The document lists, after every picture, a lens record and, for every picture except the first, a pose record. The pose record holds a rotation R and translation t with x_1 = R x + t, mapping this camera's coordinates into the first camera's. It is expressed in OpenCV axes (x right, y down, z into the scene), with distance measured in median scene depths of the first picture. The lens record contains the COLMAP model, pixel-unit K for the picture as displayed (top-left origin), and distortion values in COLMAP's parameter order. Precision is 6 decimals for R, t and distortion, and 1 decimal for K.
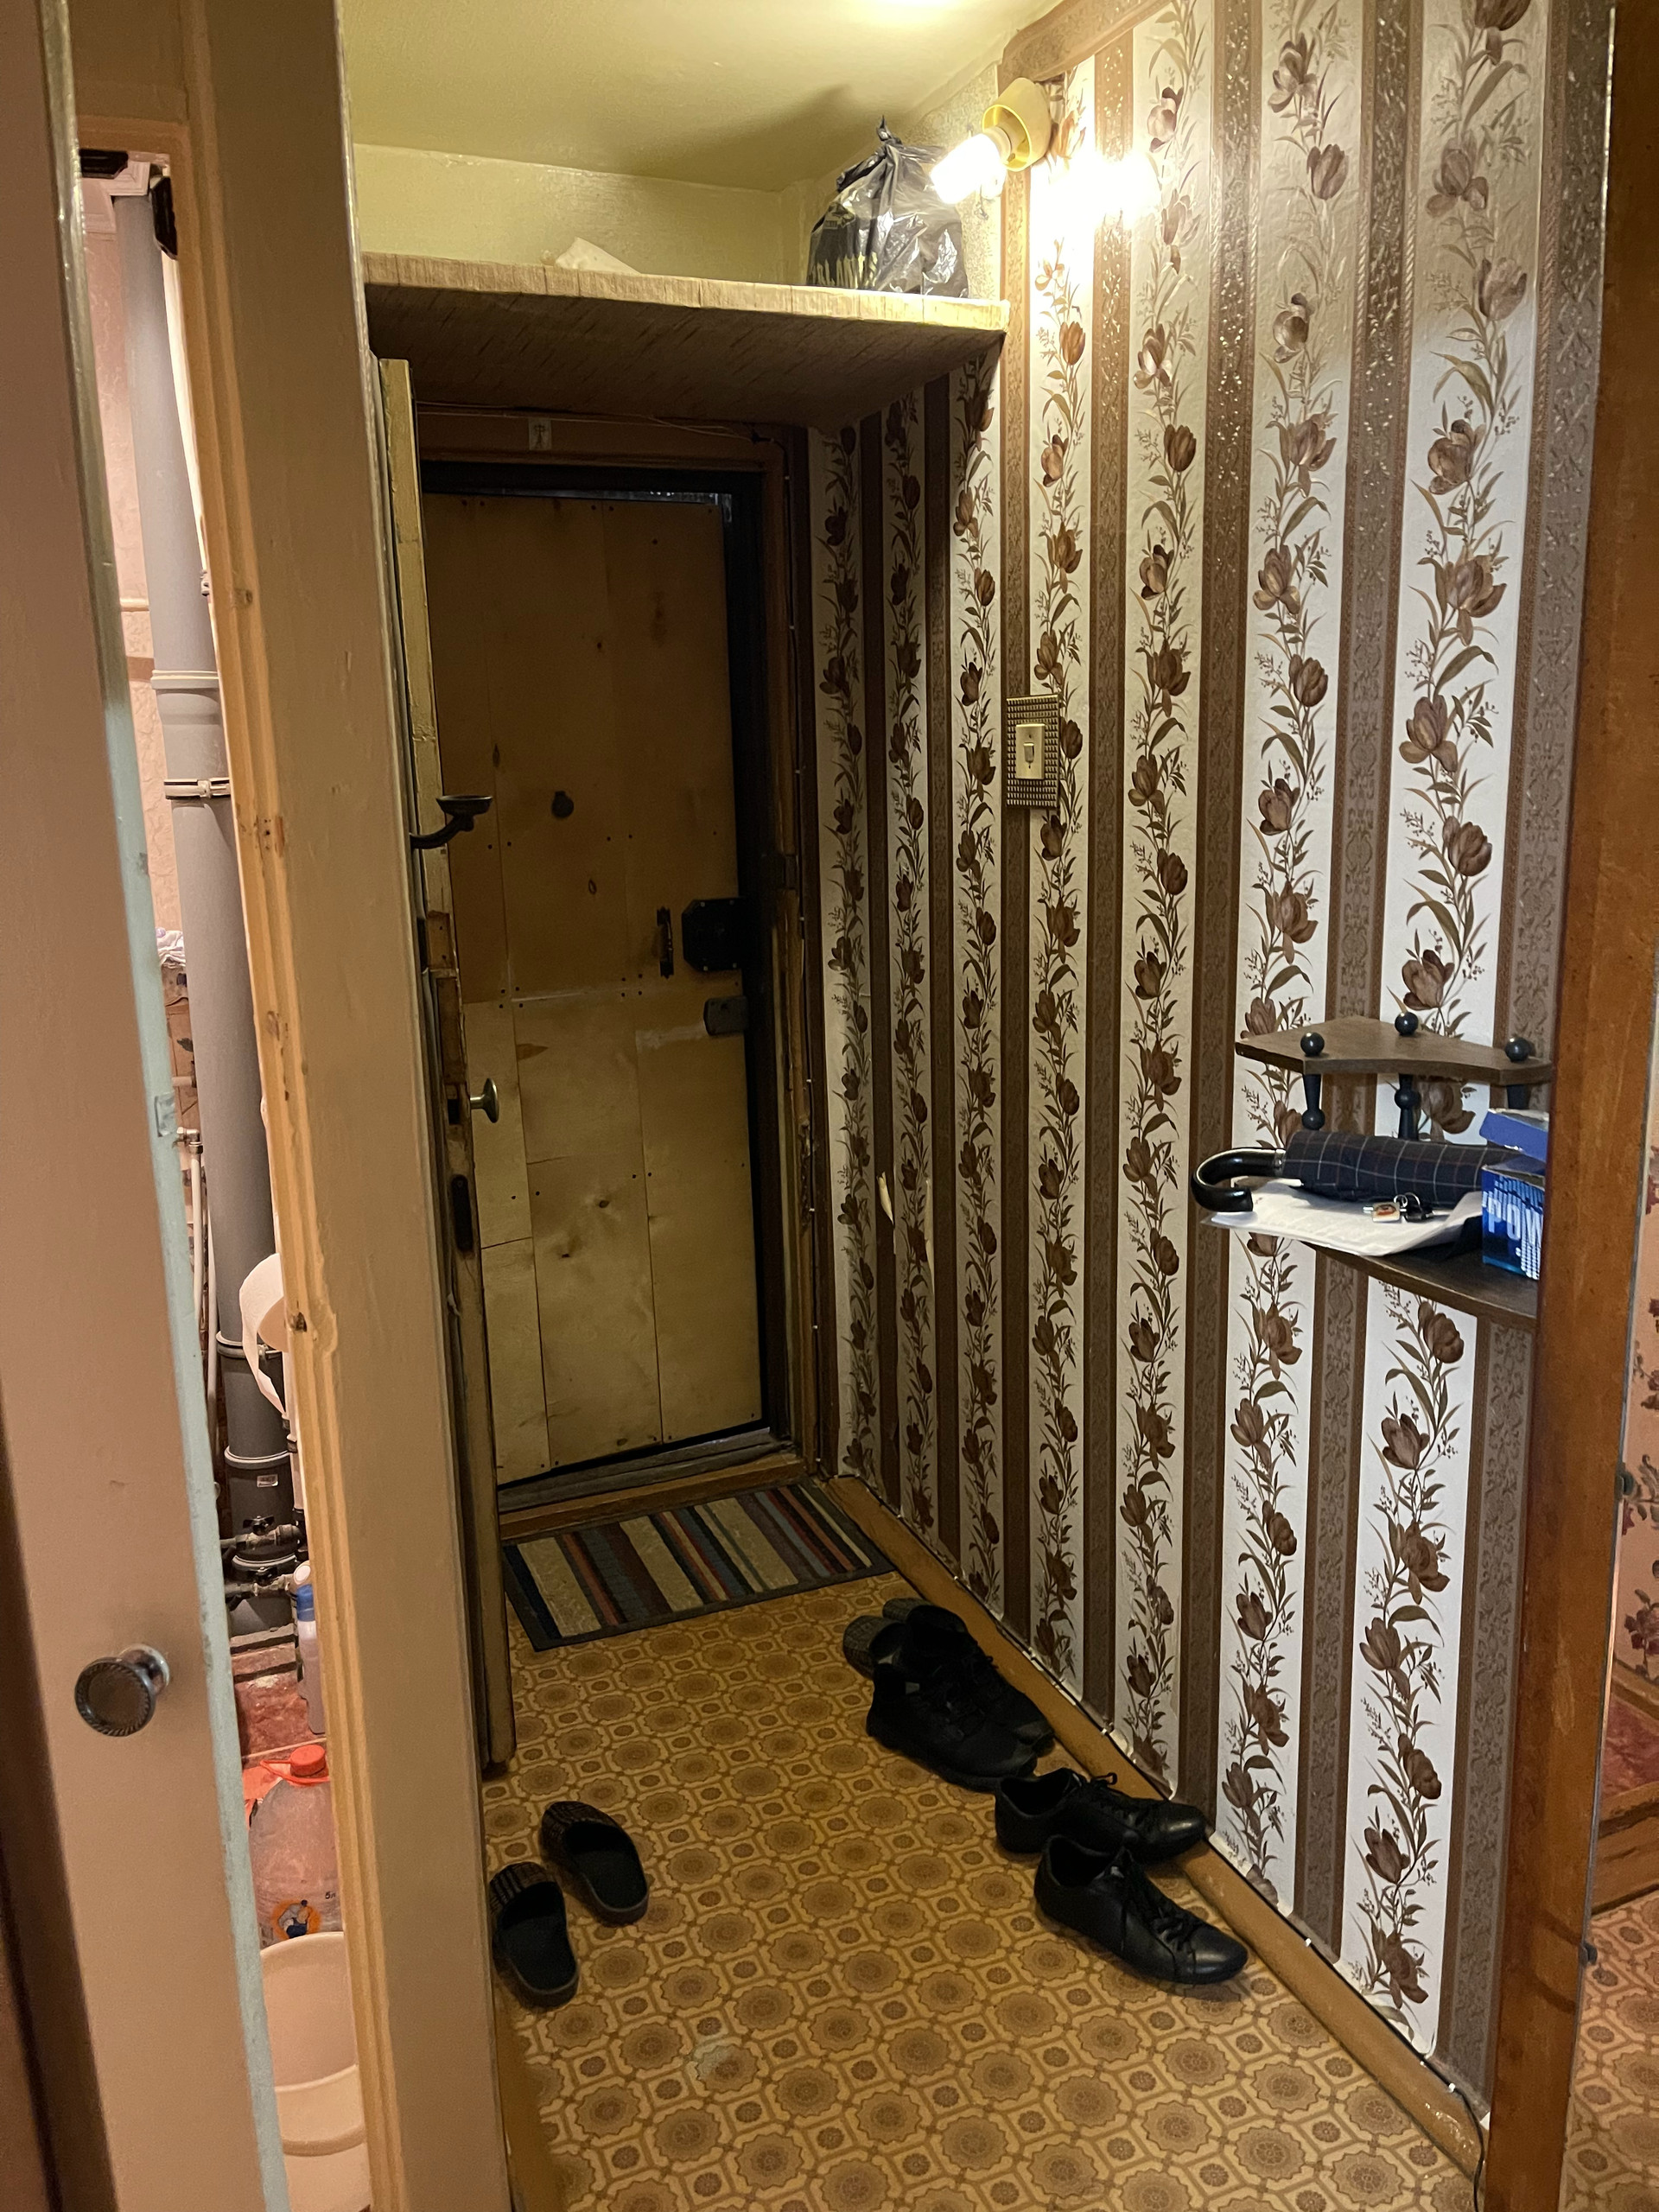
lens RADIAL K [[1711.7, 0, 829.5], [0, 1711.7, 1106.0], [0, 0, 1]] dist [0.031518, -0.006726]
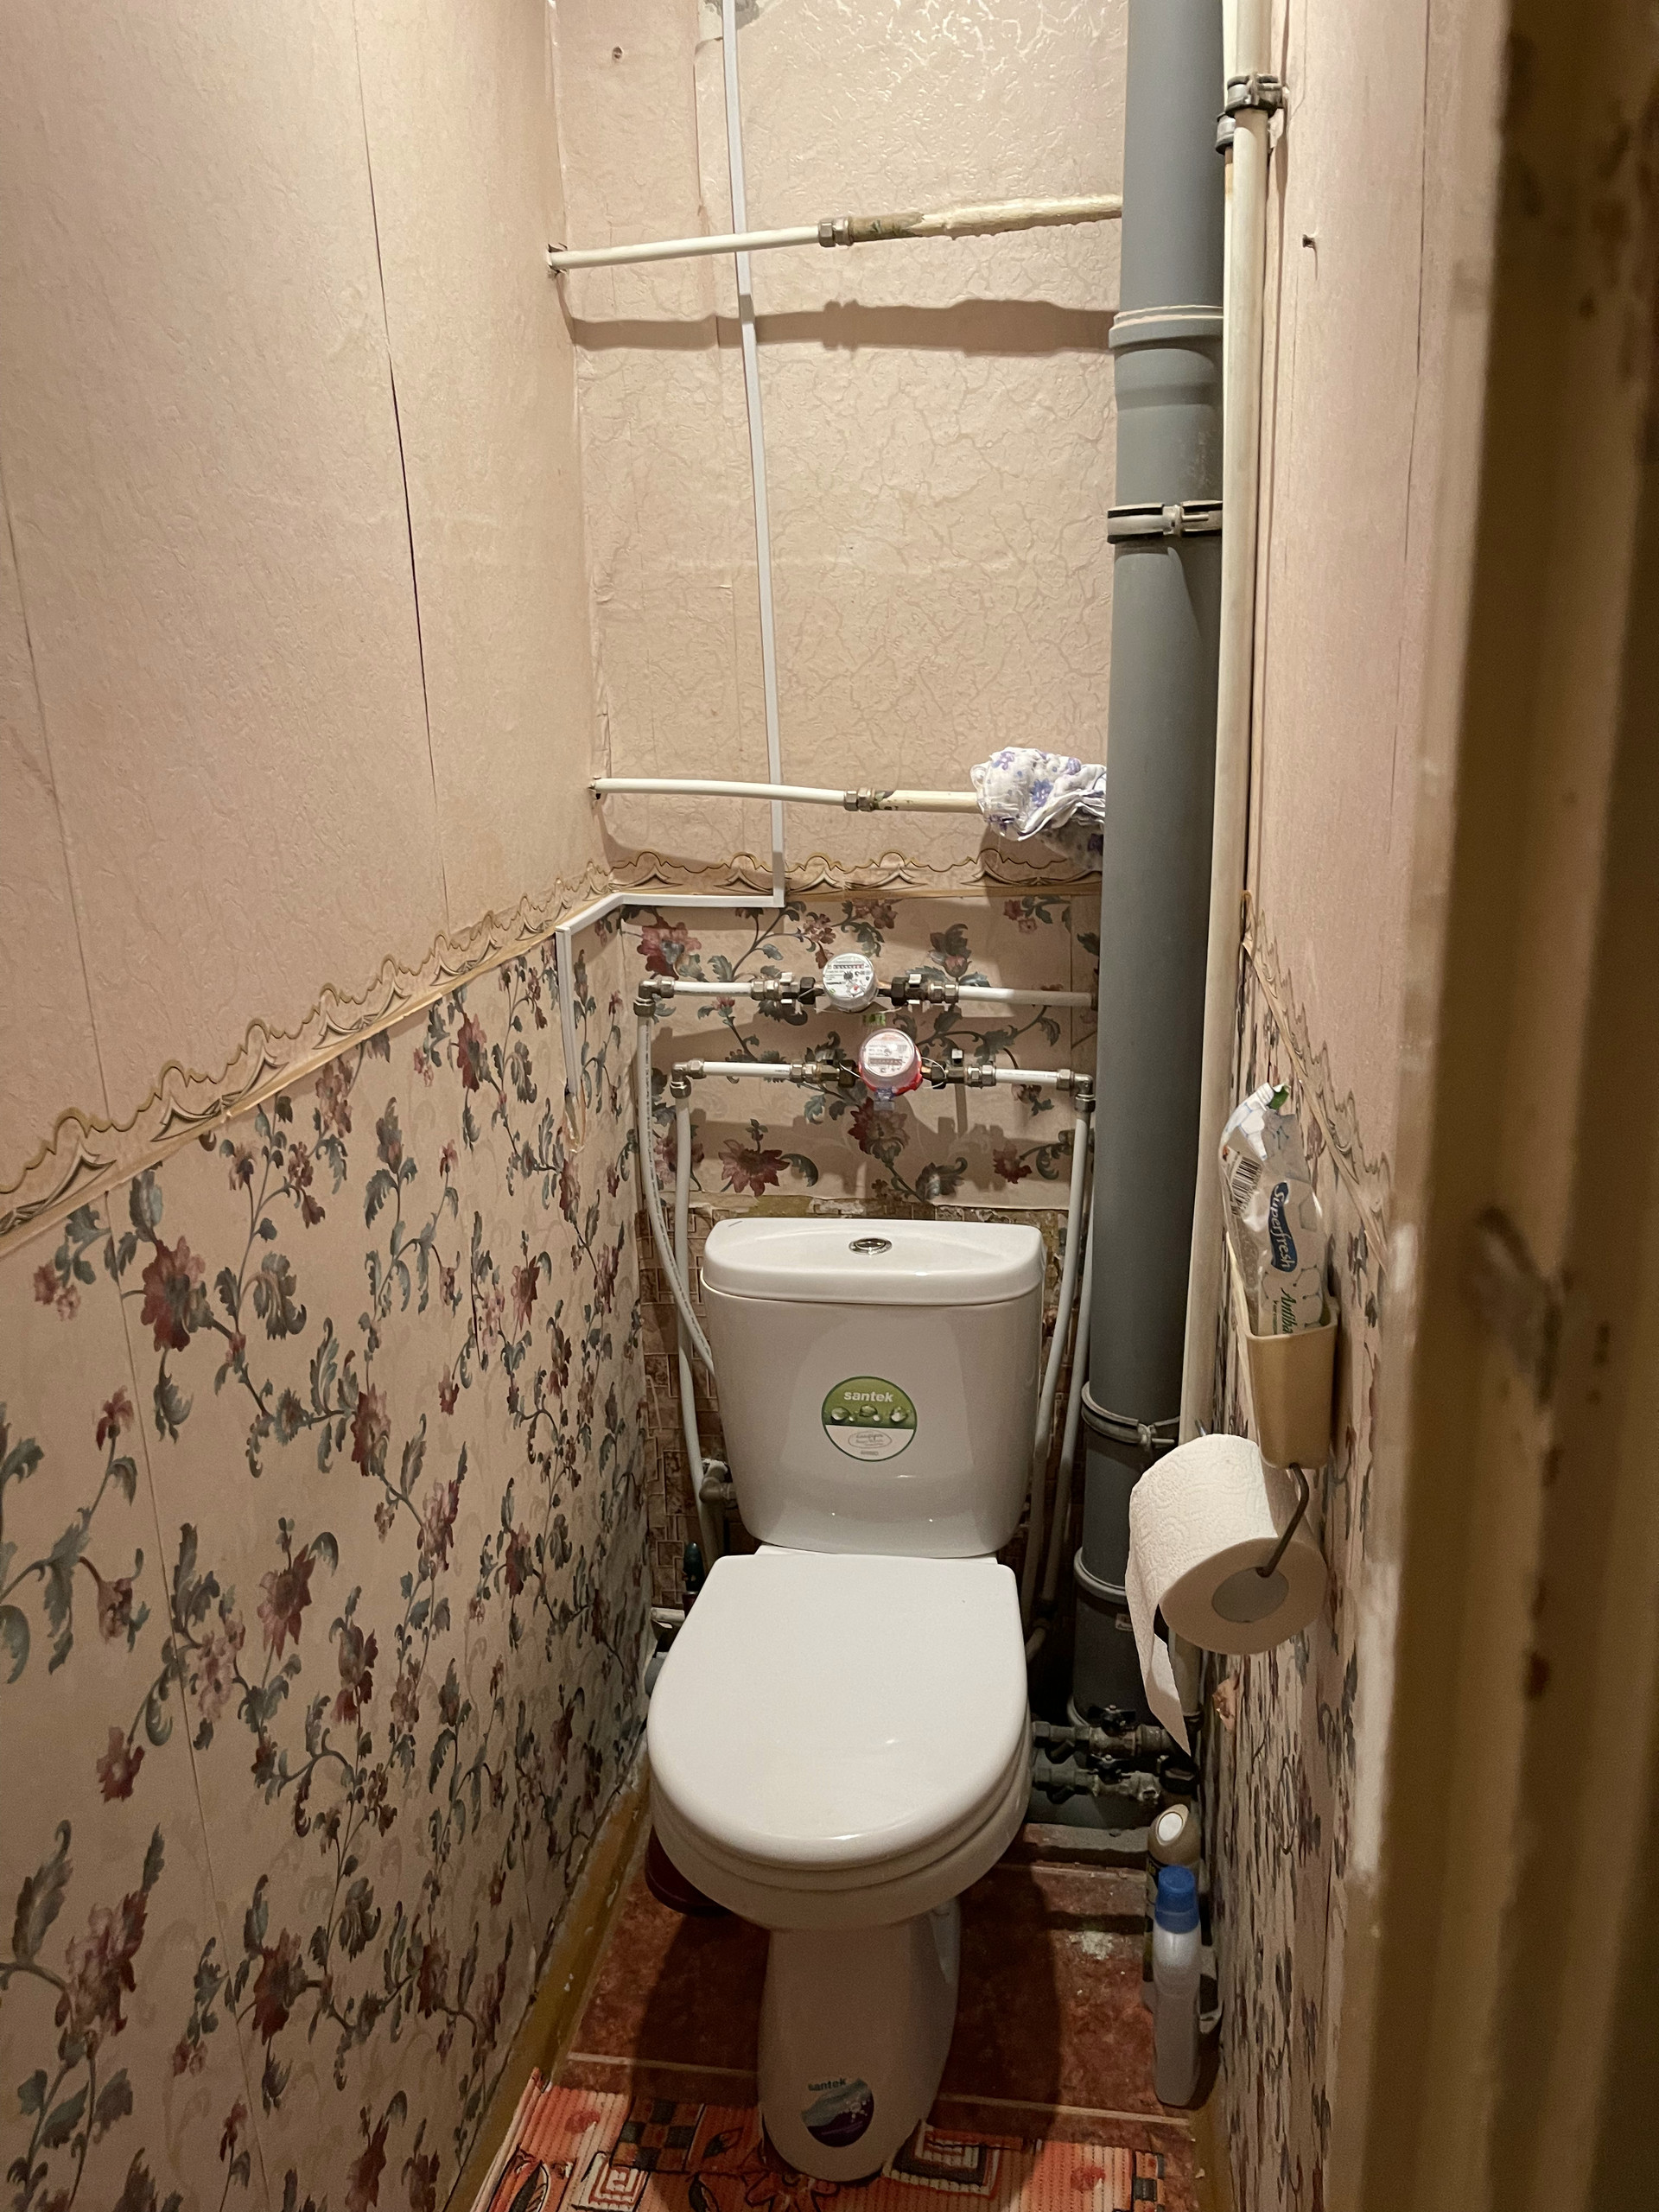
lens RADIAL K [[1711.7, 0, 829.5], [0, 1711.7, 1106.0], [0, 0, 1]] dist [0.031518, -0.006726]
pose [[0.870350, 0.141581, -0.471642, -0.148867], [-0.098389, 0.988462, 0.115160, -0.041087], [0.482505, -0.053825, 0.874238, 0.391163]]
